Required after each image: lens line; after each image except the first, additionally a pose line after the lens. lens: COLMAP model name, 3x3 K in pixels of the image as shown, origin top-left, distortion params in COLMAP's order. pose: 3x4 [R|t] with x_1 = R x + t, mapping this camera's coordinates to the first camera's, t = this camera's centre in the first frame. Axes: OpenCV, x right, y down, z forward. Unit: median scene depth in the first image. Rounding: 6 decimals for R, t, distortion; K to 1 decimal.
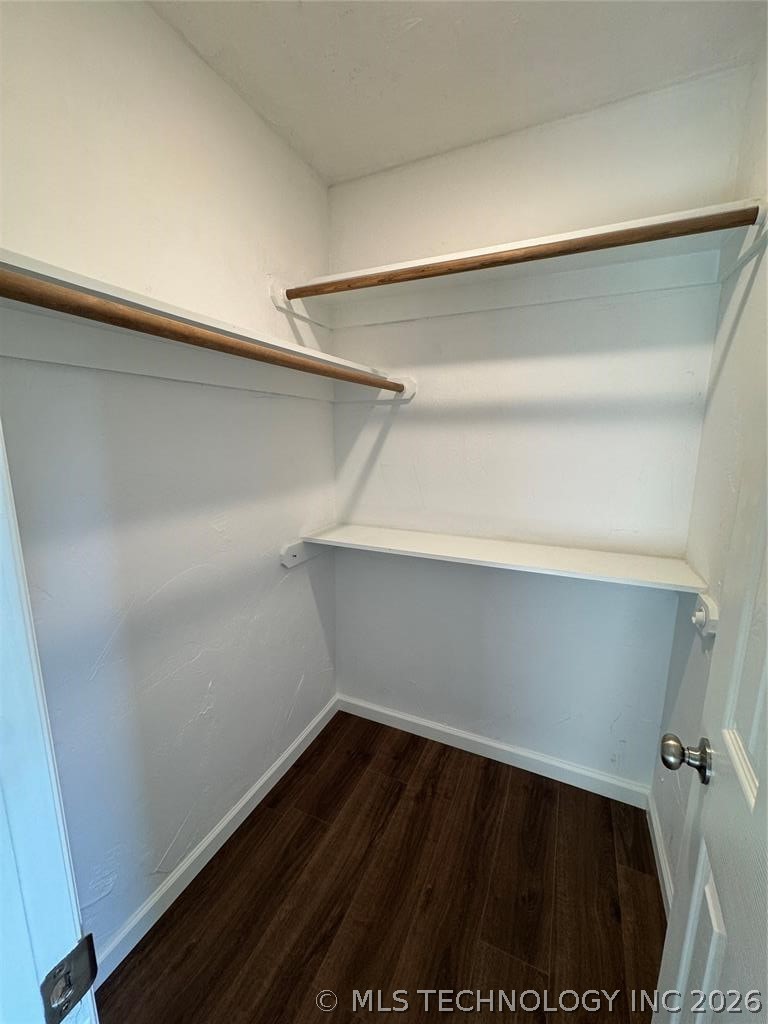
lens RADIAL K [[406.6, 0, 384.4], [0, 406.6, 505.8], [0, 0, 1]] dist [-0.000503, -0.000057]
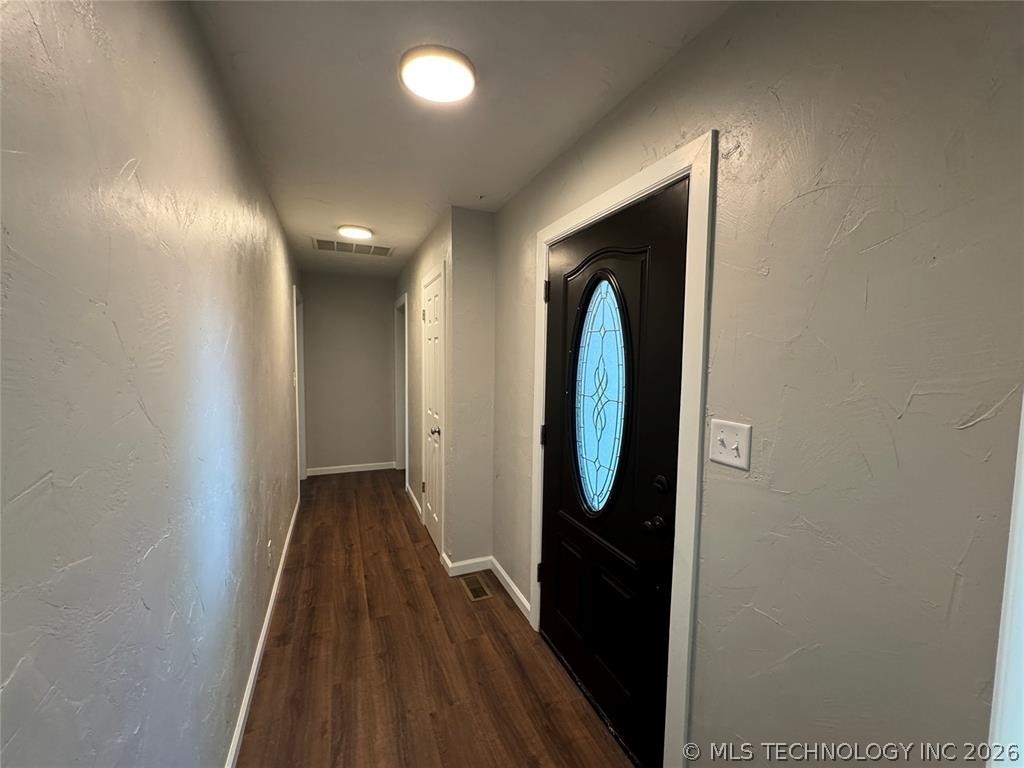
lens RADIAL K [[406.6, 0, 511.3], [0, 406.6, 386.6], [0, 0, 1]] dist [-0.000503, -0.000057]
pose [[-0.668414, 0.147760, -0.728965, 0.834423], [-0.052965, 0.968125, 0.244804, -0.431174], [0.741901, 0.202240, -0.639282, 1.712894]]
